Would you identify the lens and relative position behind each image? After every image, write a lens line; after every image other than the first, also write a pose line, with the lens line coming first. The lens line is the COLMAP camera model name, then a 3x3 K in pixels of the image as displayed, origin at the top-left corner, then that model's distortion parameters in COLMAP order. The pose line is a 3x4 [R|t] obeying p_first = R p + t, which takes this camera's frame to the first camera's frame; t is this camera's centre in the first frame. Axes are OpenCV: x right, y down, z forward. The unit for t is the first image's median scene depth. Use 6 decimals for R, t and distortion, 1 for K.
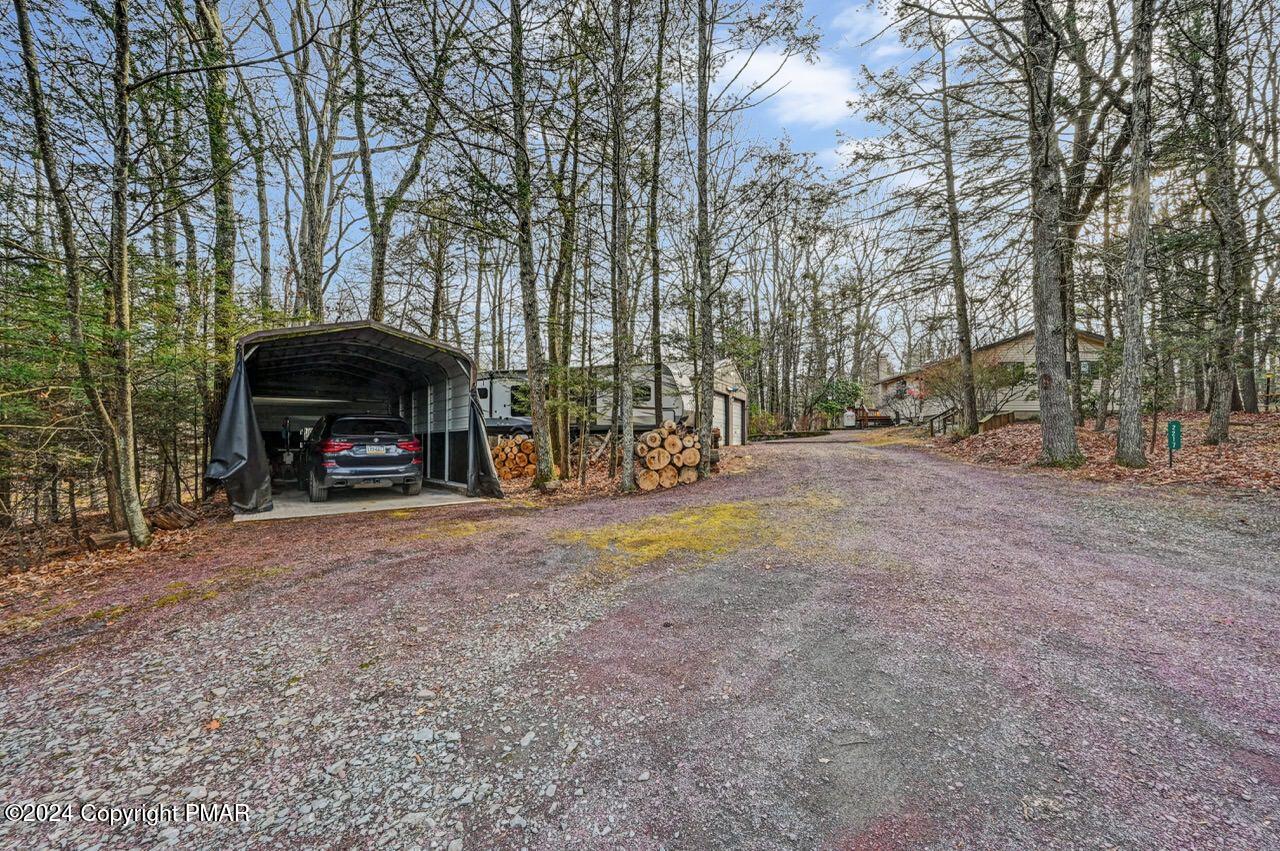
lens RADIAL K [[520.0, 0, 637.0], [0, 520.0, 435.2], [0, 0, 1]] dist [0.002124, 0.000107]
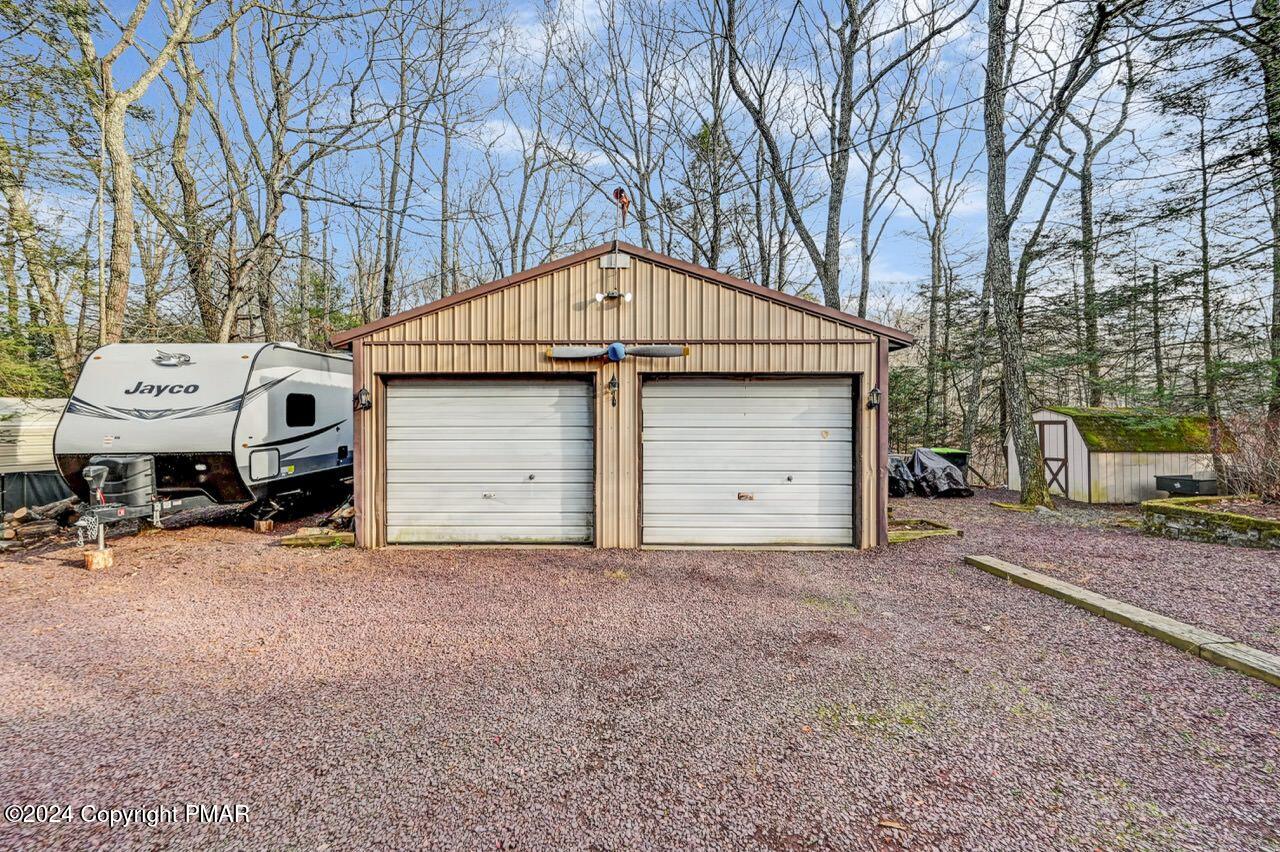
lens RADIAL K [[520.0, 0, 639.5], [0, 520.0, 437.3], [0, 0, 1]] dist [0.002124, 0.000107]
pose [[0.378650, -0.002036, -0.925538, 0.339858], [0.007948, 0.999968, 0.001052, -0.030750], [0.925506, -0.007755, 0.378654, 0.683317]]
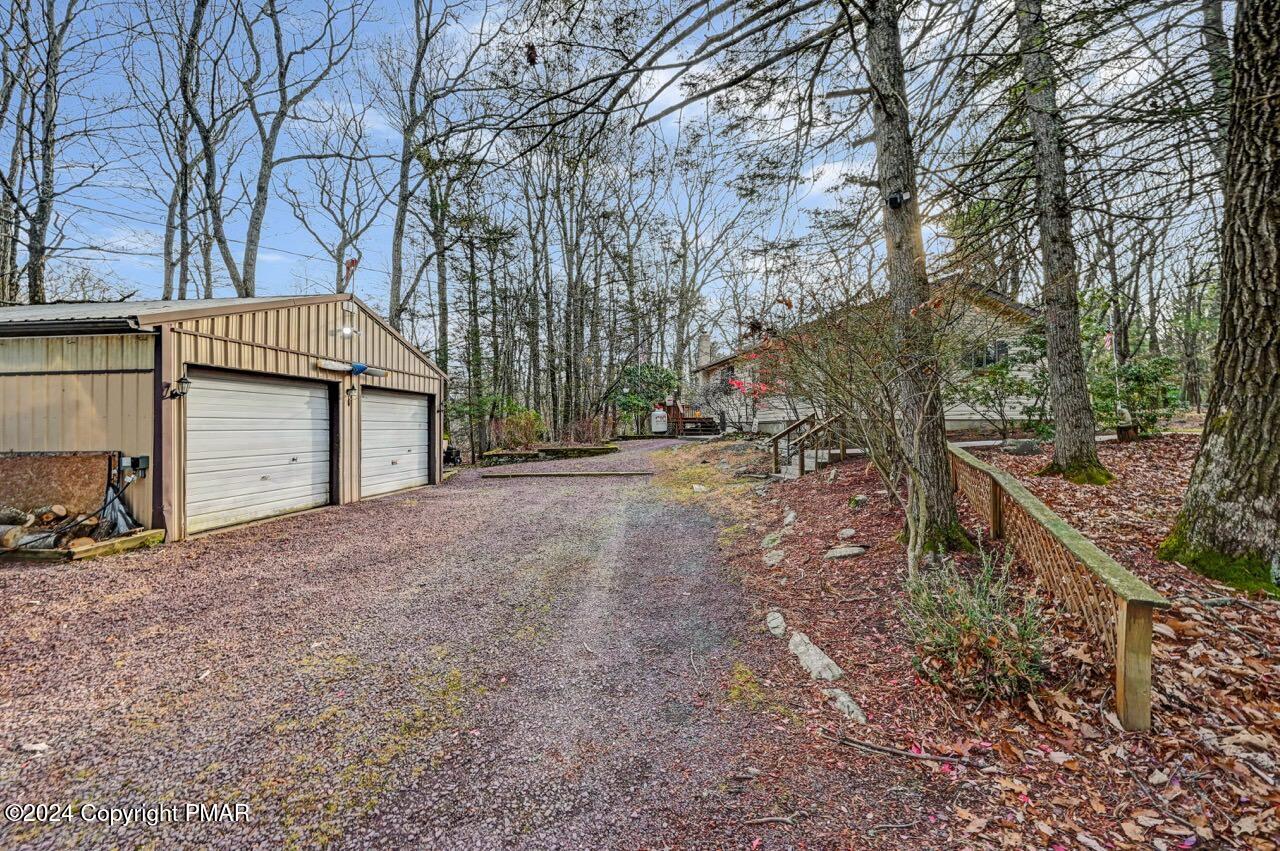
lens RADIAL K [[520.0, 0, 641.6], [0, 520.0, 422.0], [0, 0, 1]] dist [0.002124, 0.000107]
pose [[0.956820, -0.000061, 0.290681, 0.213948], [0.000447, 0.999999, -0.001262, -0.033405], [-0.290681, 0.001337, 0.956819, 0.403814]]
